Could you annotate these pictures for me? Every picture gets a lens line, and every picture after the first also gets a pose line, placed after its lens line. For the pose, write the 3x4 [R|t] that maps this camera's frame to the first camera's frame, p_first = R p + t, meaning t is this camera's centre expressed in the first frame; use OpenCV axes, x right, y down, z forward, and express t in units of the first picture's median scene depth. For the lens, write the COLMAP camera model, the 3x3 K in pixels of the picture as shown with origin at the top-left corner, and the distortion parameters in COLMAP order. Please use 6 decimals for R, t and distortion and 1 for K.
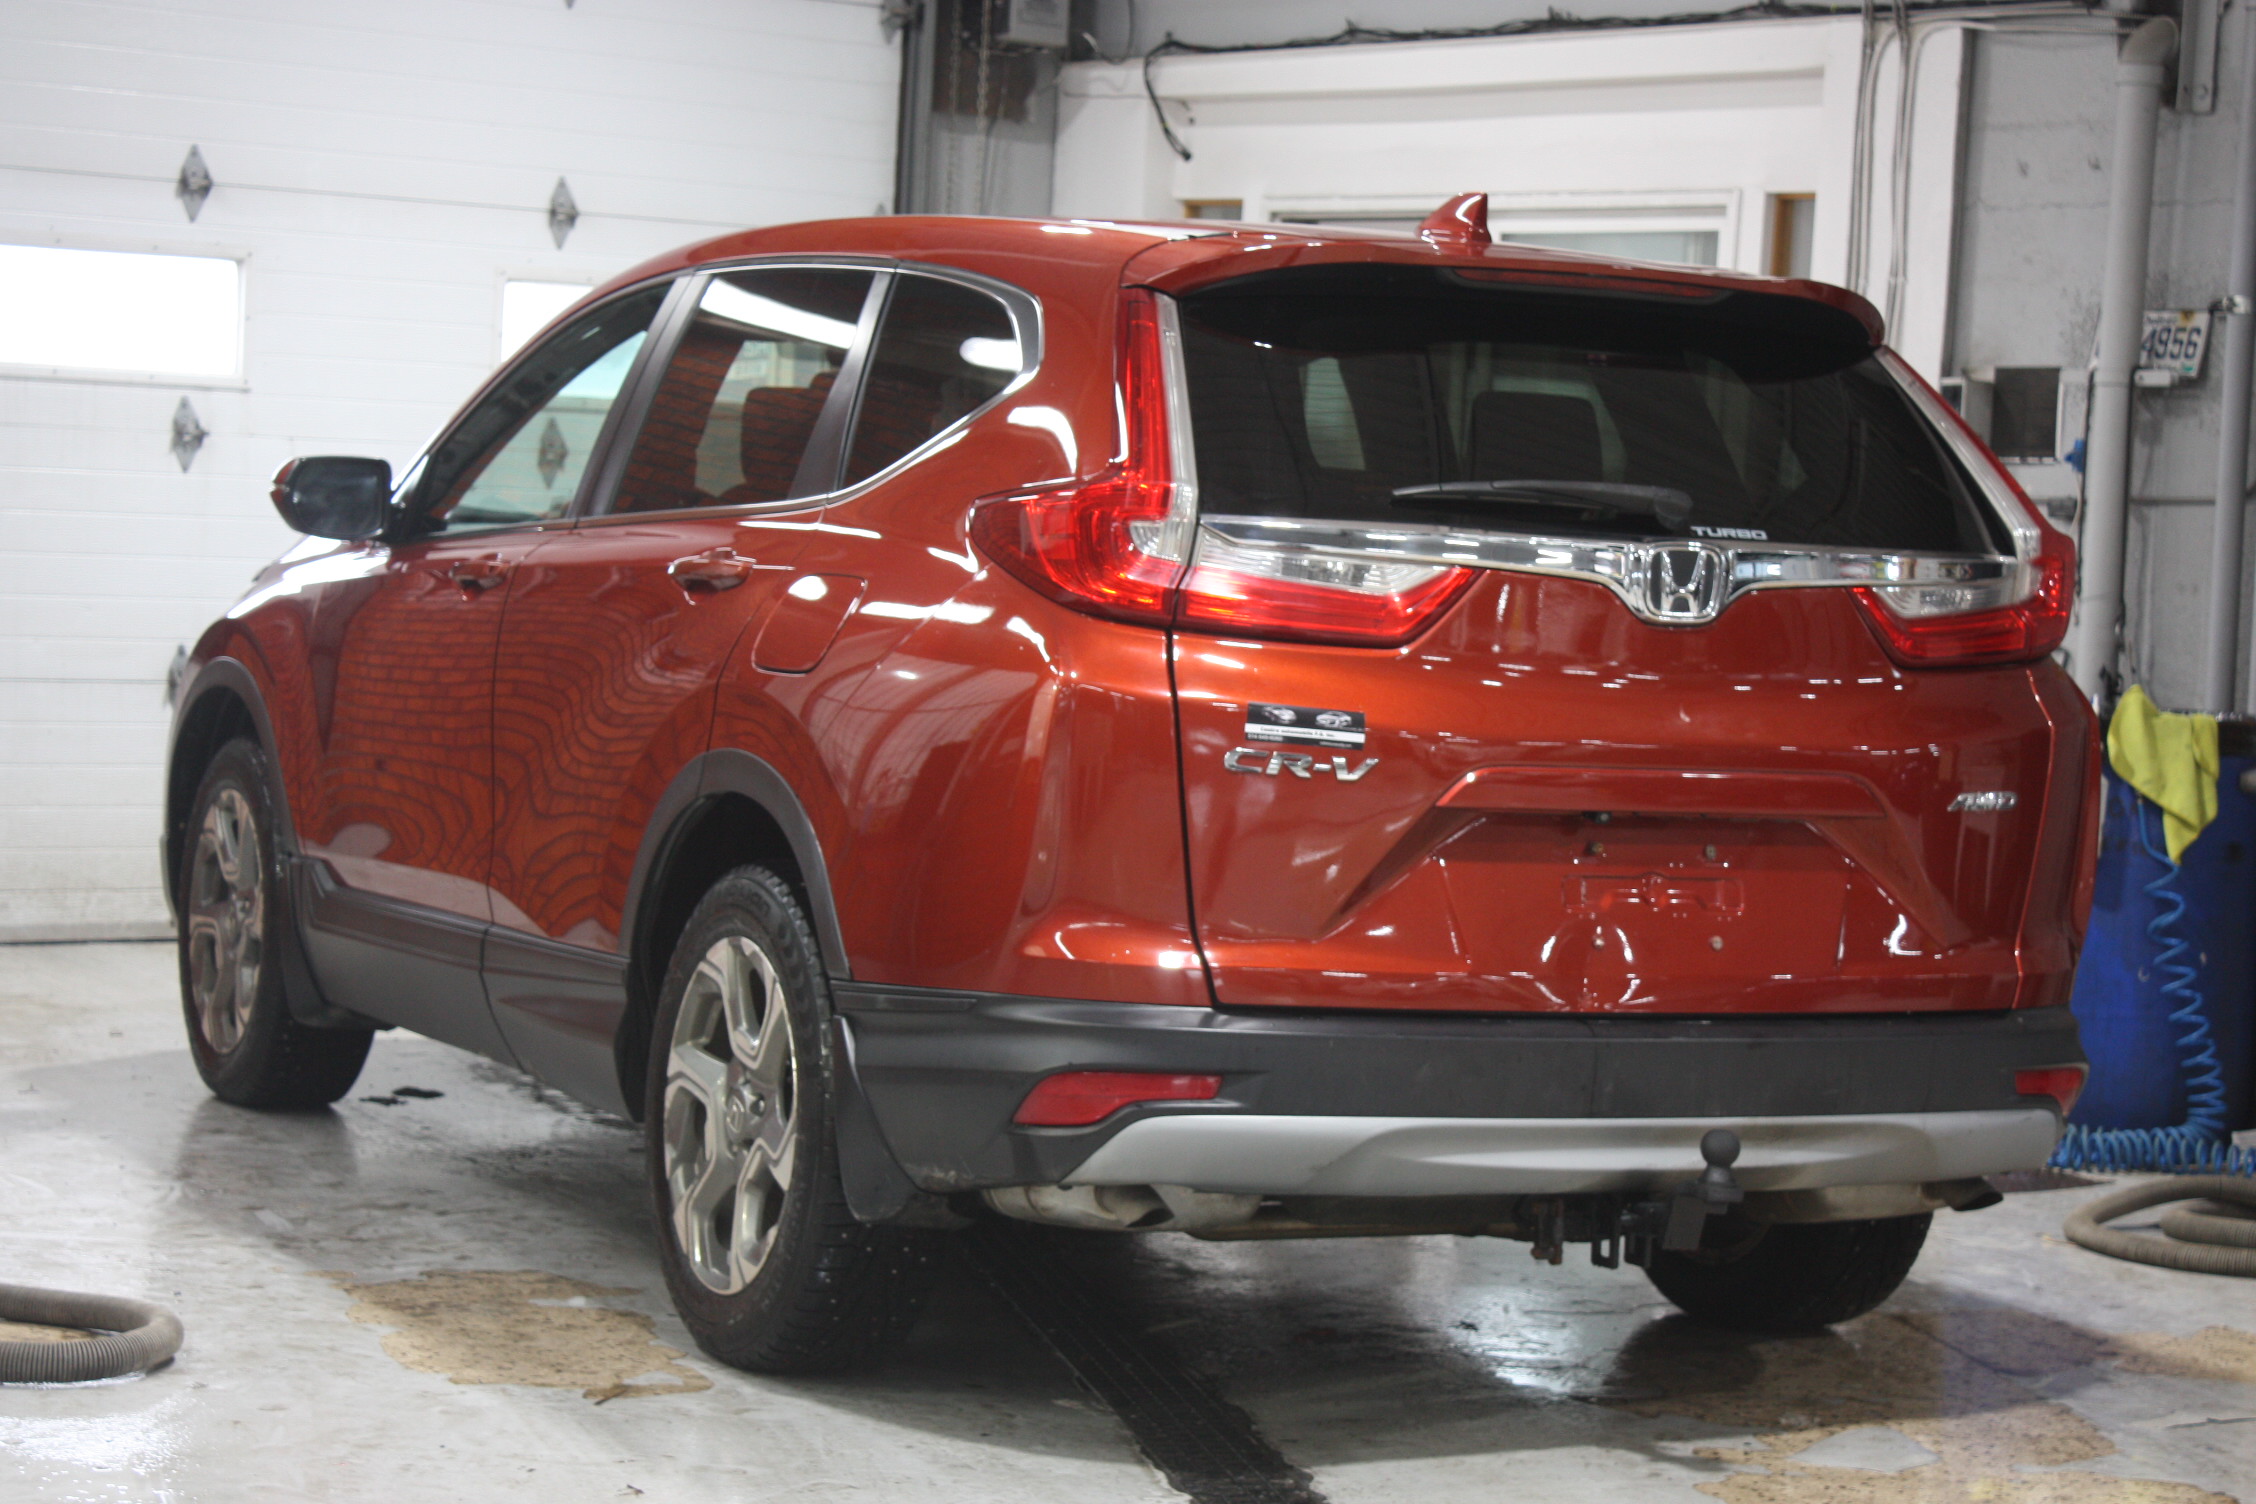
lens RADIAL K [[4870.3, 0, 1133.4], [0, 4870.3, 753.5], [0, 0, 1]] dist [0.056691, 0.000000]
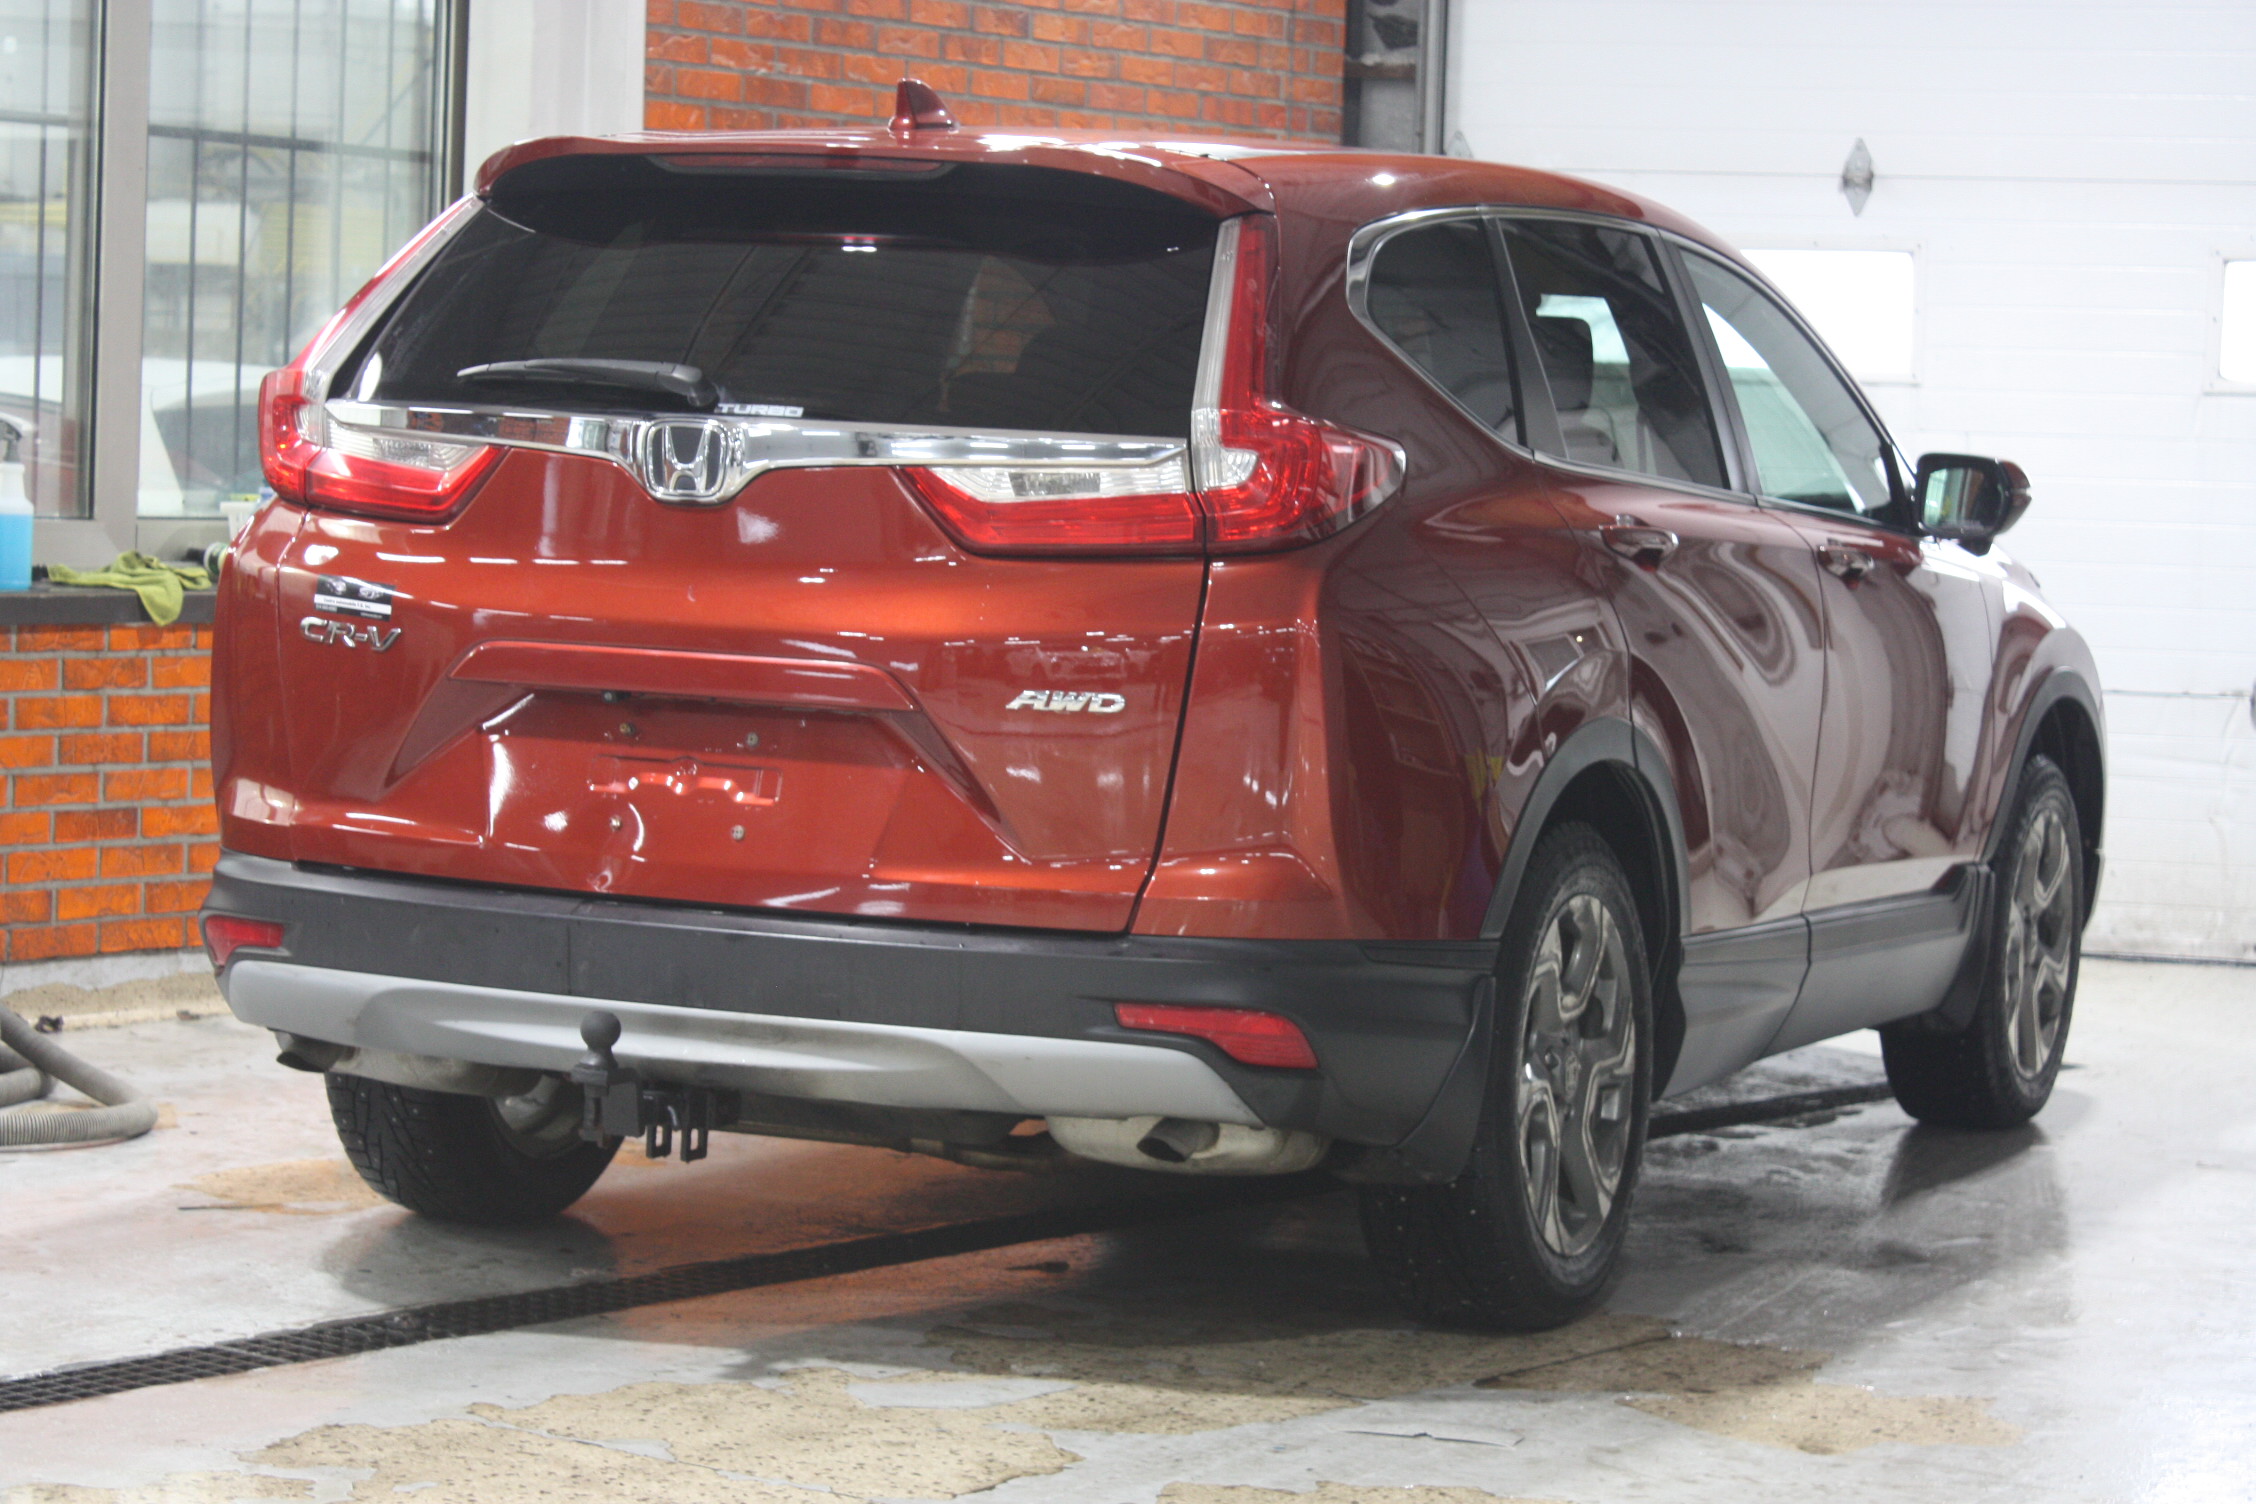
lens RADIAL K [[5144.2, 0, 1128.1], [0, 5144.2, 748.4], [0, 0, 1]] dist [0.100679, 0.000000]
pose [[0.651166, 0.024178, -0.758550, 0.960061], [-0.046509, 0.998885, -0.008087, 0.027219], [0.757509, 0.040546, 0.651564, 0.396523]]
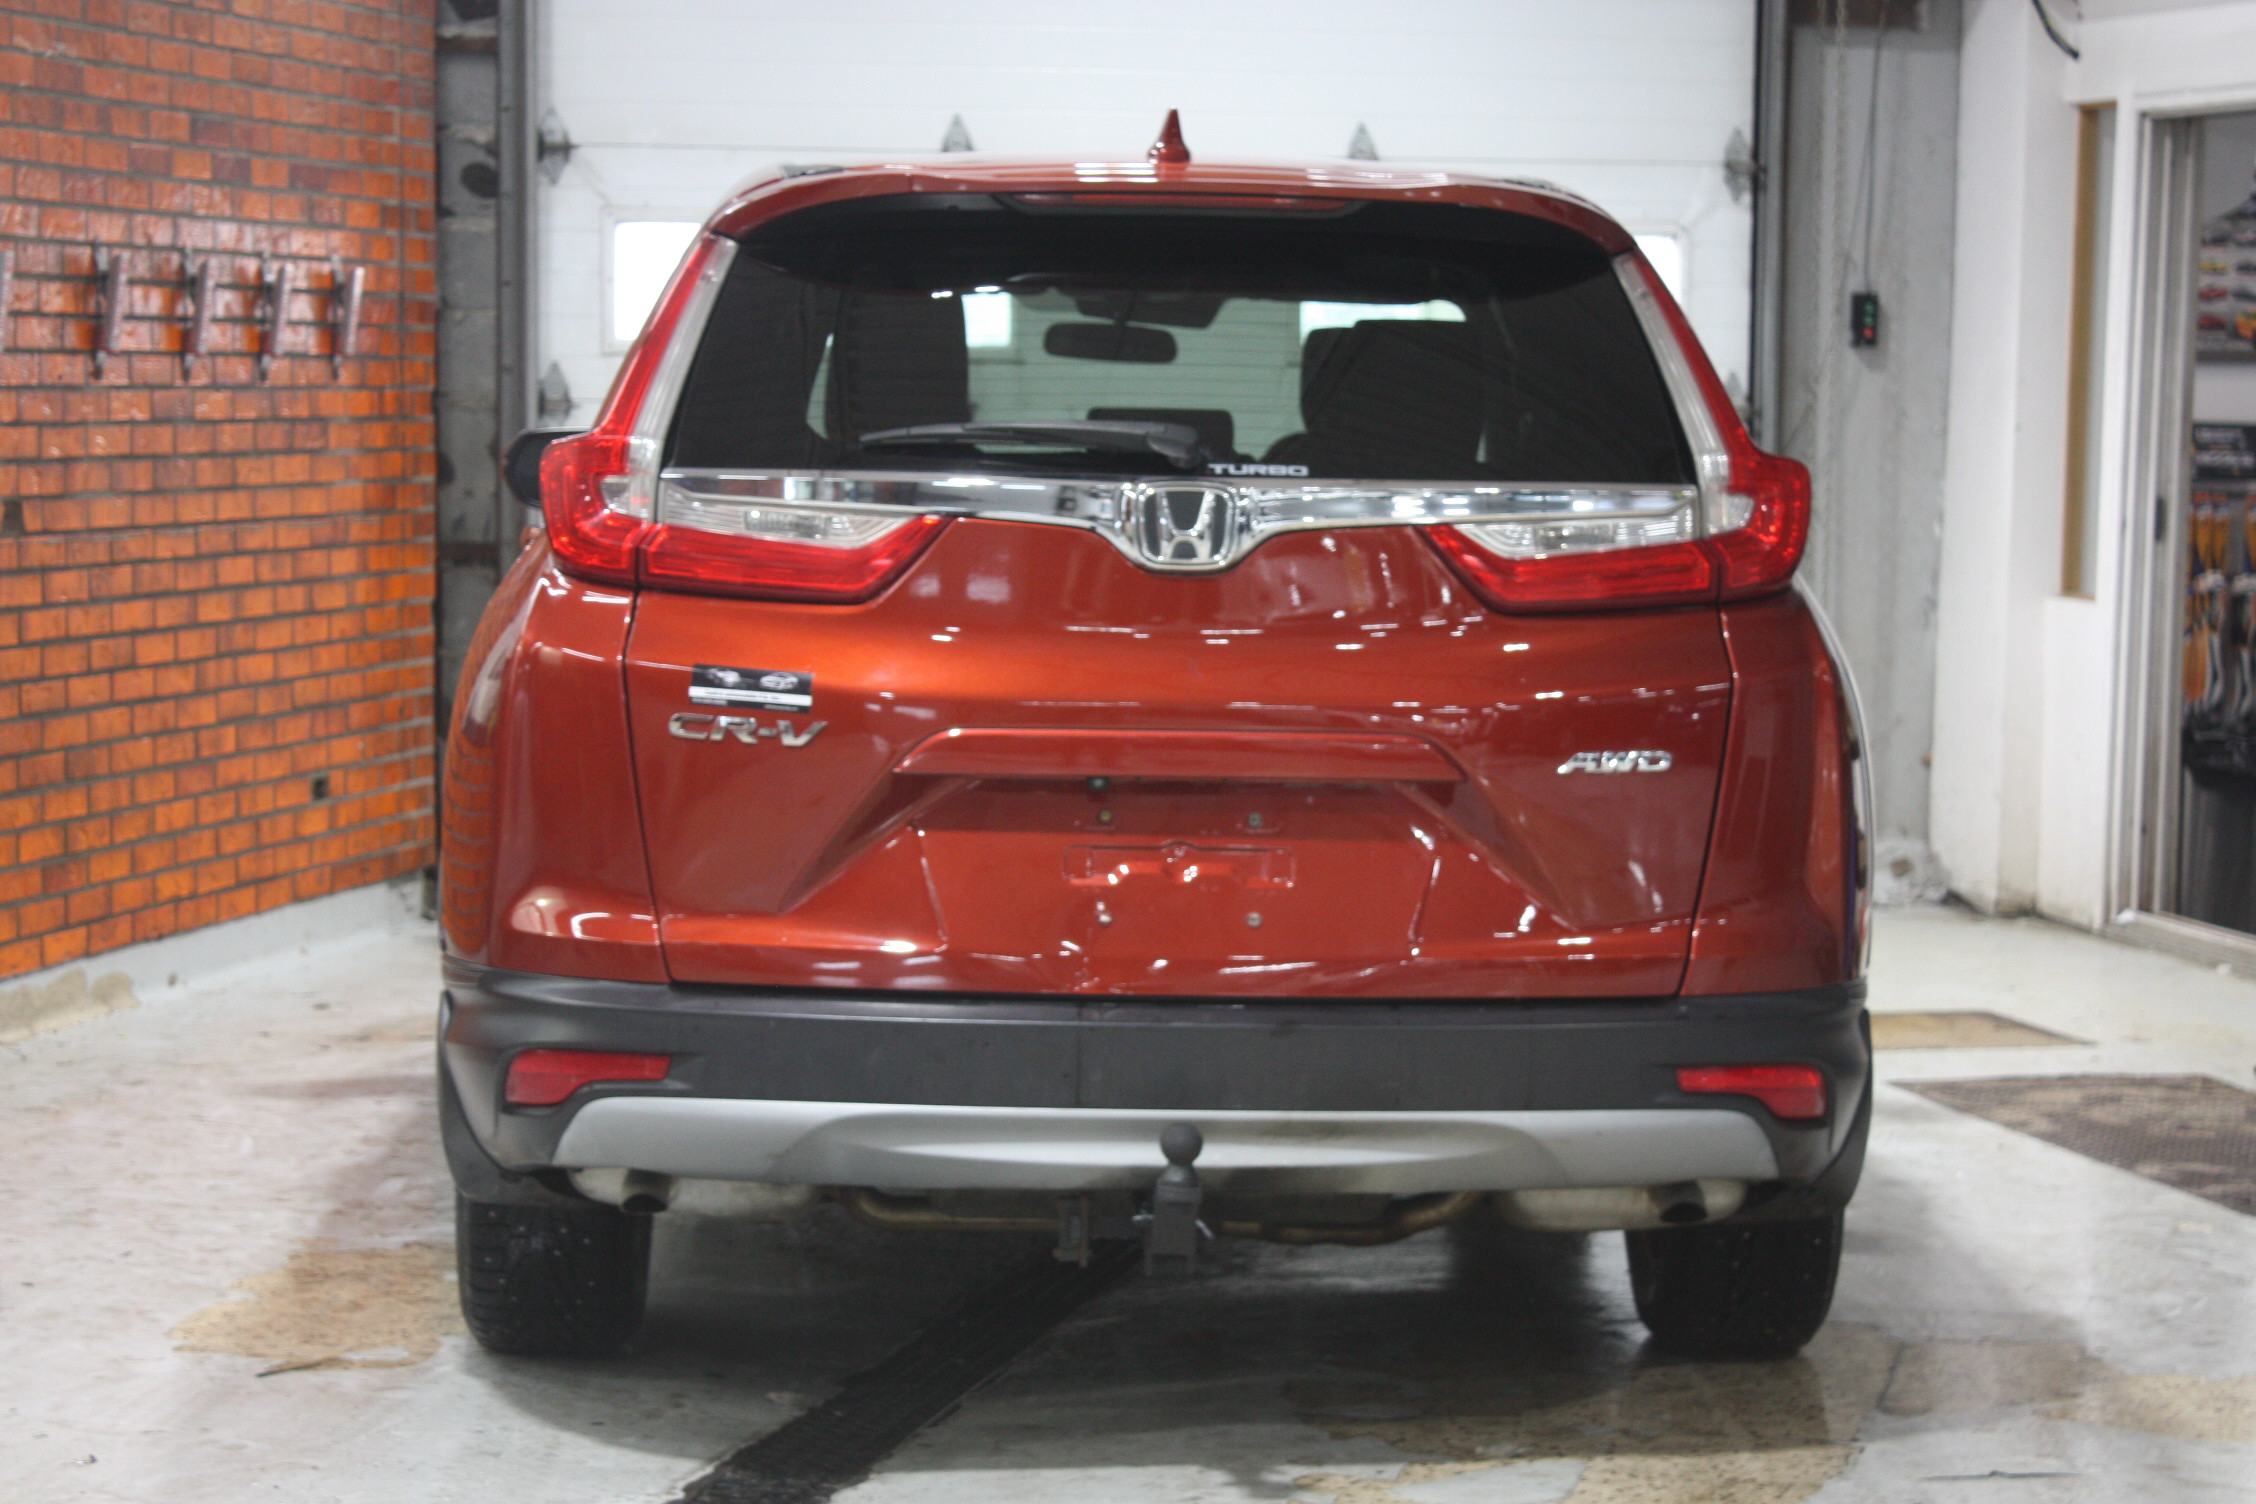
lens RADIAL K [[5164.3, 0, 1123.5], [0, 5164.3, 756.1], [0, 0, 1]] dist [0.020648, 0.000000]
pose [[0.913805, -0.009629, -0.406039, 0.496827], [0.011774, 0.999927, 0.002786, 0.005385], [0.405982, -0.007327, 0.913852, 0.109239]]
